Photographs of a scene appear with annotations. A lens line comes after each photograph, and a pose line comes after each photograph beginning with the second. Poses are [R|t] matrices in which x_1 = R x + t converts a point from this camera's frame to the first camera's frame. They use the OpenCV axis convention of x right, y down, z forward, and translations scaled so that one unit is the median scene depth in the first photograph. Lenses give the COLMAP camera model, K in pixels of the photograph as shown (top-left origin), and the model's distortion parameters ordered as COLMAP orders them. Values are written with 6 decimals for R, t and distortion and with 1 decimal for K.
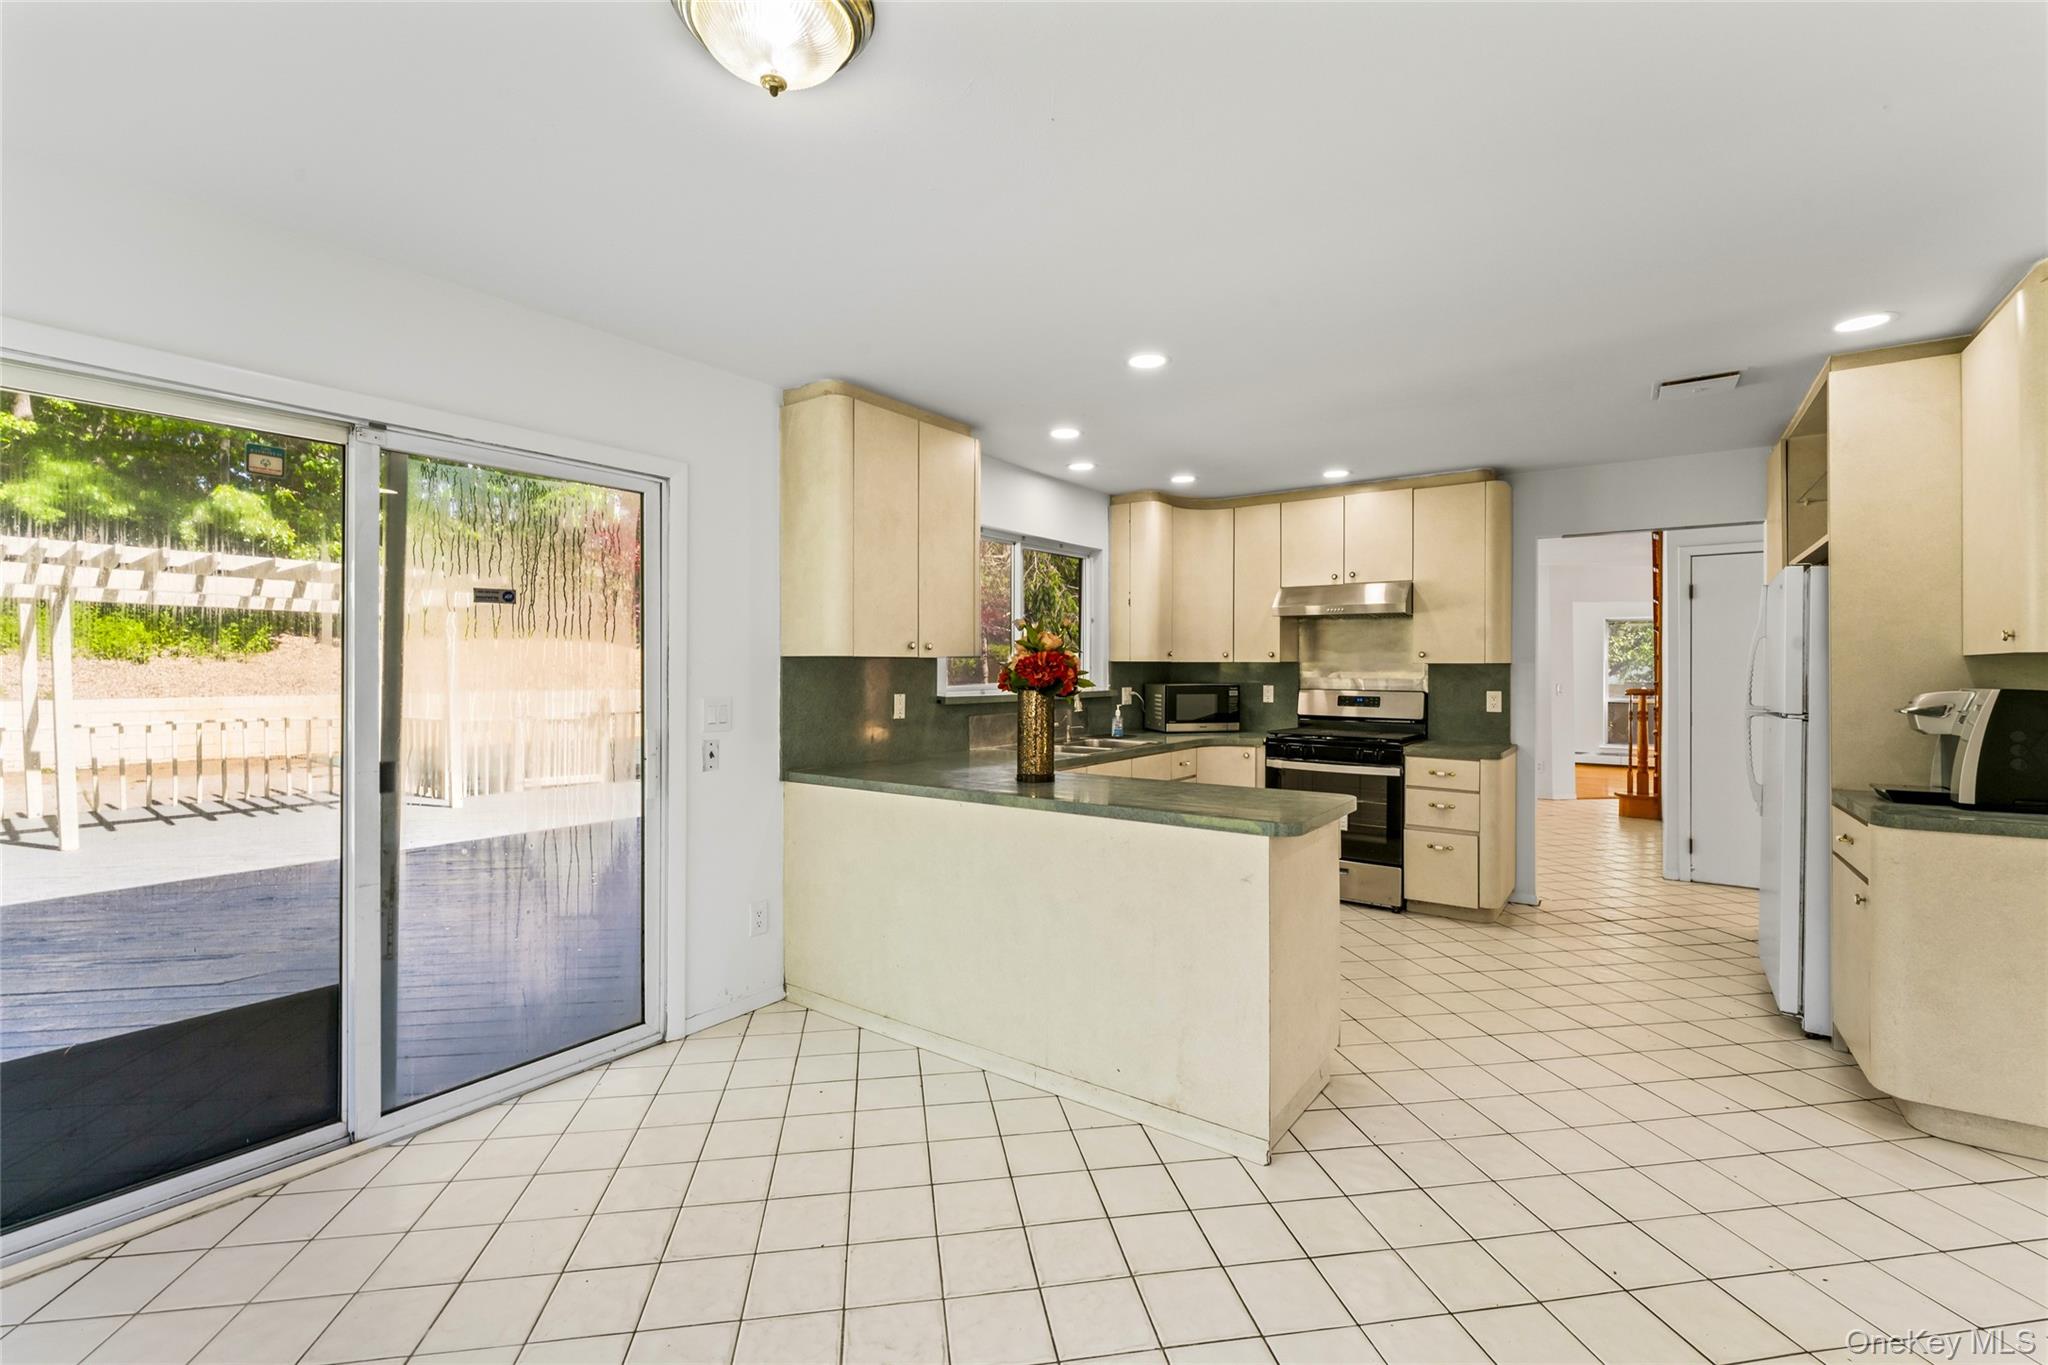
lens RADIAL K [[861.2, 0, 1017.6], [0, 861.2, 672.3], [0, 0, 1]] dist [-0.002756, -0.000128]
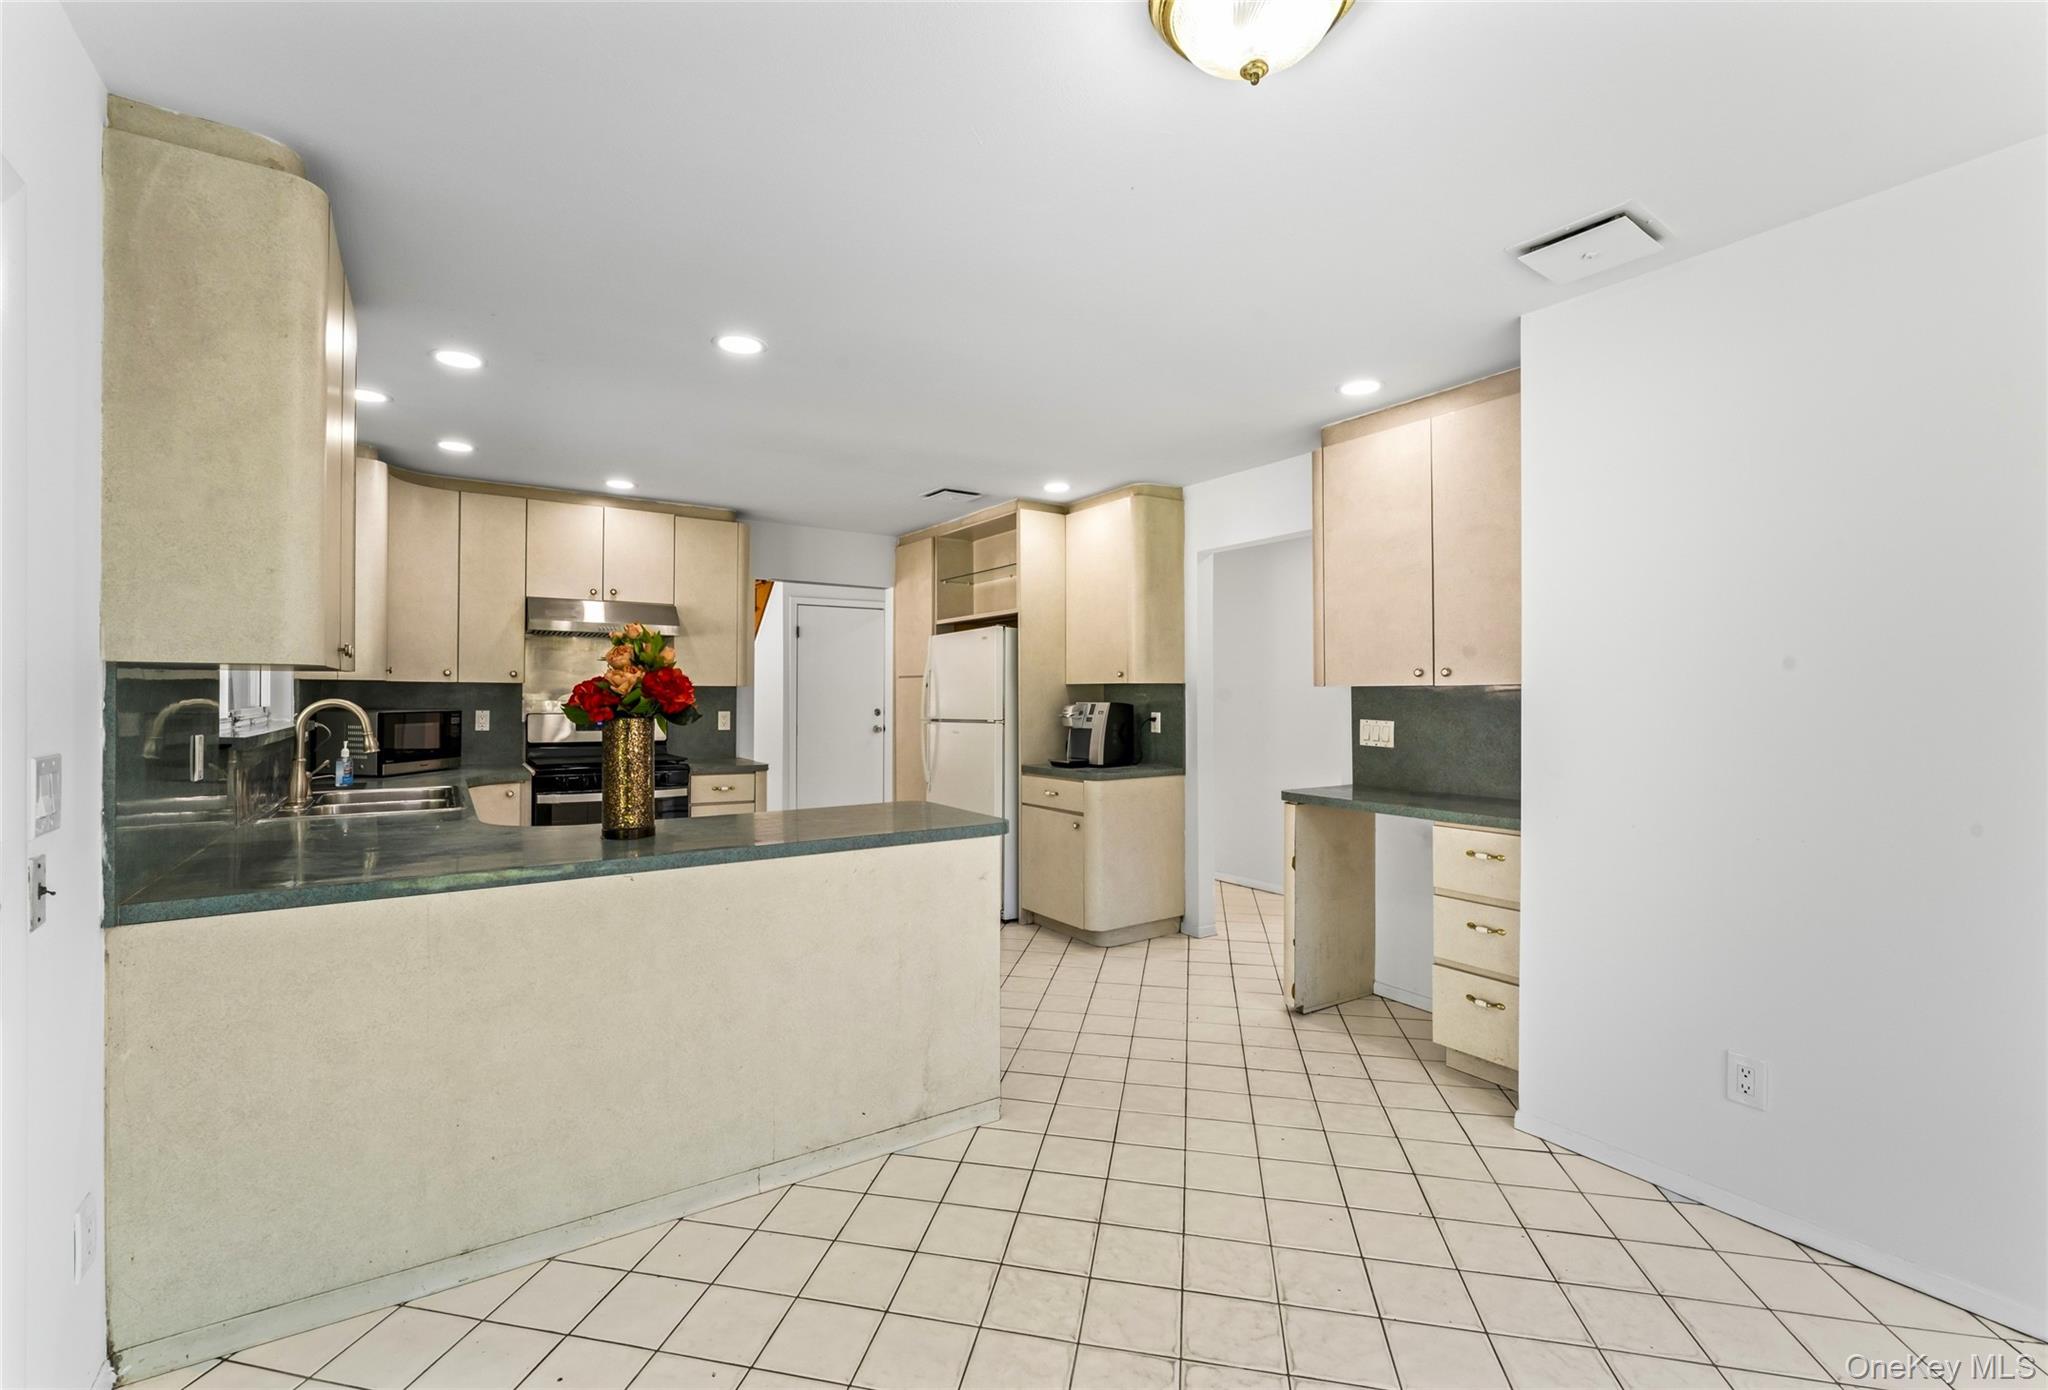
lens RADIAL K [[883.1, 0, 982.1], [0, 883.1, 700.5], [0, 0, 1]] dist [0.000312, -0.000054]
pose [[0.373781, -0.007747, 0.927485, -0.397791], [0.001755, 0.999969, 0.007645, -0.000029], [-0.927515, -0.001230, 0.373783, 0.279299]]
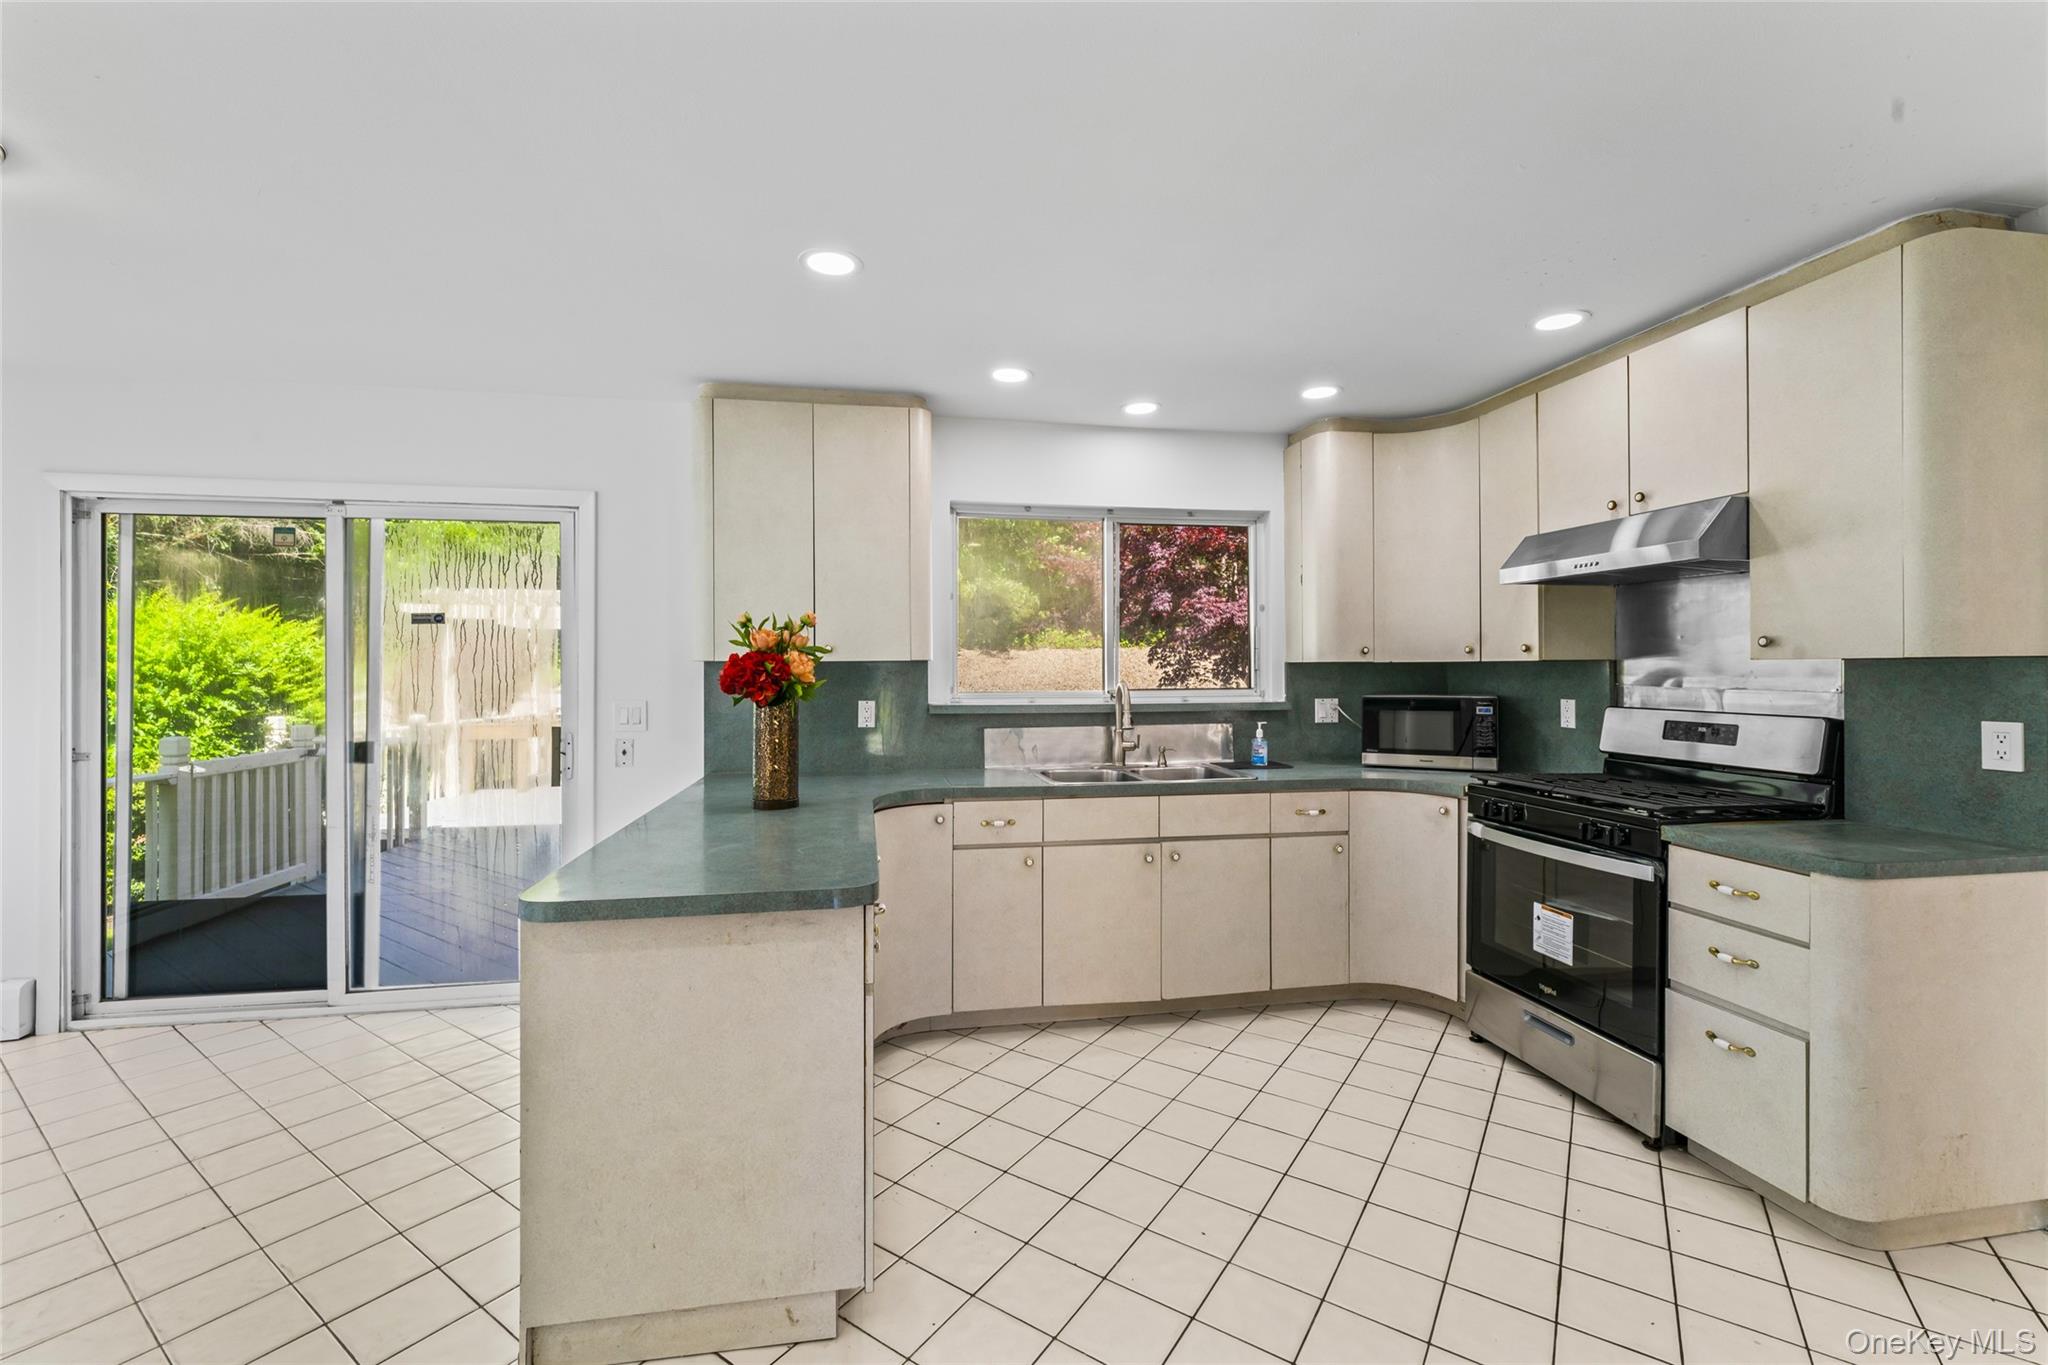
lens RADIAL K [[840.0, 0, 1016.2], [0, 840.0, 677.1], [0, 0, 1]] dist [-0.001162, -0.000141]
pose [[0.730989, 0.001140, -0.682389, 0.503884], [0.000045, 0.999999, 0.001719, -0.001476], [0.682390, -0.001287, 0.730987, 0.377334]]
